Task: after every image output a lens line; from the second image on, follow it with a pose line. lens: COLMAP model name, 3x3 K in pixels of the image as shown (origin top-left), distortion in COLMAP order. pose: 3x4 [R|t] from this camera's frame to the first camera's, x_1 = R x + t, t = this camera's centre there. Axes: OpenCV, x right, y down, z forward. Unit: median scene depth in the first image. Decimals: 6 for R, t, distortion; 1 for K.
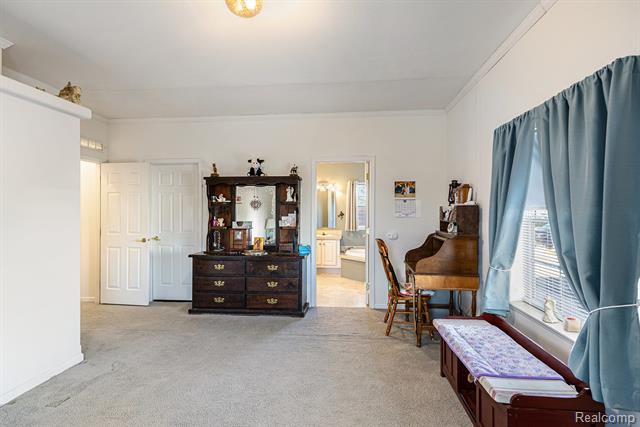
lens RADIAL K [[314.8, 0, 319.8], [0, 314.8, 212.5], [0, 0, 1]] dist [0.001736, 0.000633]
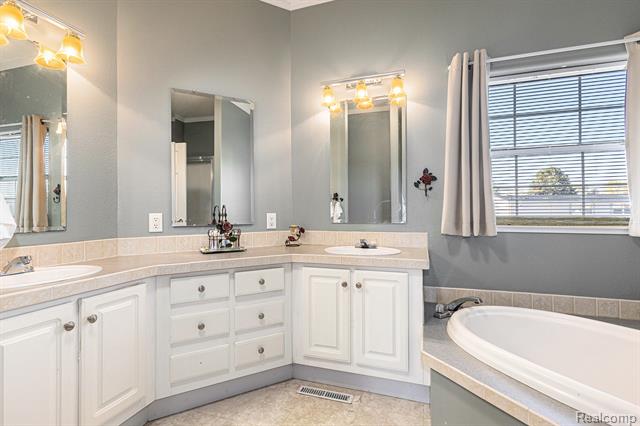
lens RADIAL K [[314.8, 0, 315.8], [0, 314.8, 211.8], [0, 0, 1]] dist [0.001736, 0.000633]
pose [[0.967910, -0.011300, -0.251044, 0.042245], [0.008710, 0.999897, -0.011426, 0.039641], [0.251147, 0.008873, 0.967908, 0.695989]]
